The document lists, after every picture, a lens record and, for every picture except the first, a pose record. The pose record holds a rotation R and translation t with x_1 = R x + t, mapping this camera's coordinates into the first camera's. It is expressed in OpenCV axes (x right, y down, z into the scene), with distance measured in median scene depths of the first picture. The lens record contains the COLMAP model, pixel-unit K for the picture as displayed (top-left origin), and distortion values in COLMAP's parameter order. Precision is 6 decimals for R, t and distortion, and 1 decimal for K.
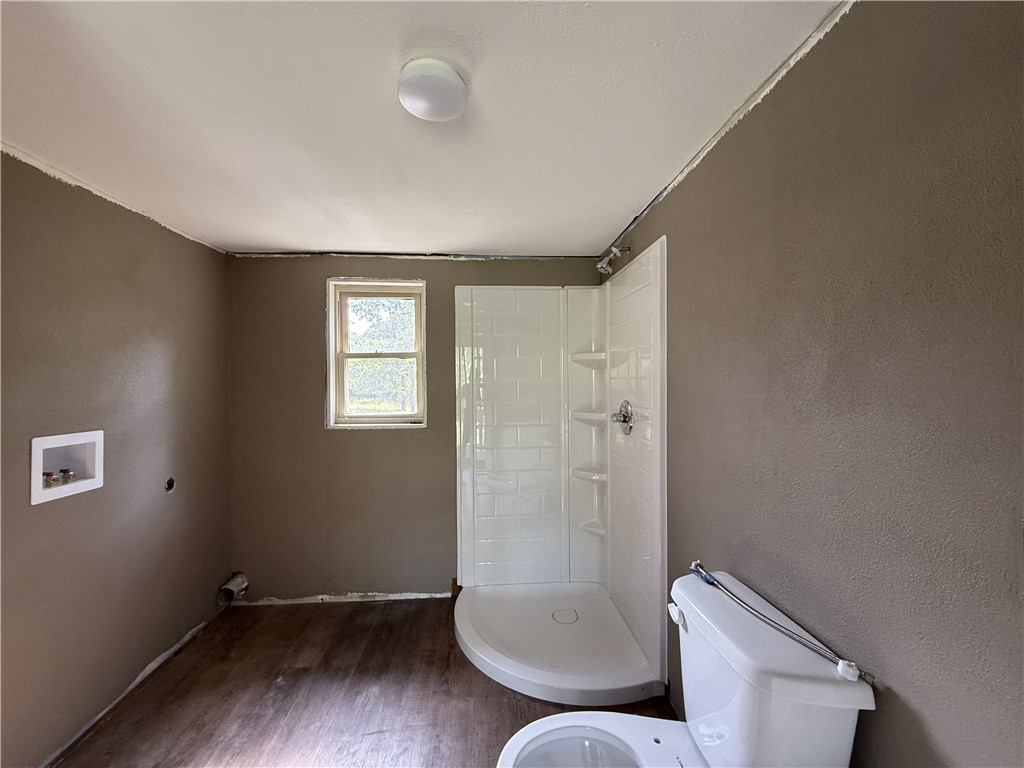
lens RADIAL K [[408.8, 0, 509.8], [0, 408.8, 385.6], [0, 0, 1]] dist [-0.000723, -0.000434]
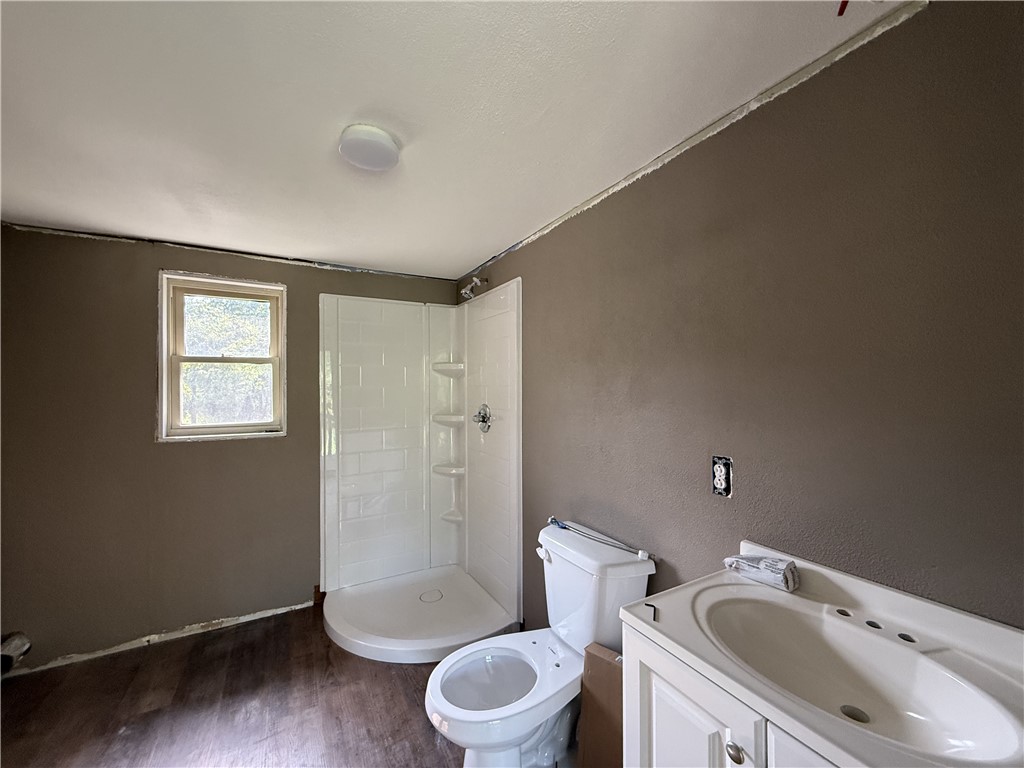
lens RADIAL K [[408.8, 0, 511.7], [0, 408.8, 386.5], [0, 0, 1]] dist [-0.000723, -0.000434]
pose [[0.902947, 0.002856, 0.429743, -0.143856], [0.002308, 0.999931, -0.011495, -0.001830], [-0.429746, 0.011372, 0.902878, -0.114896]]
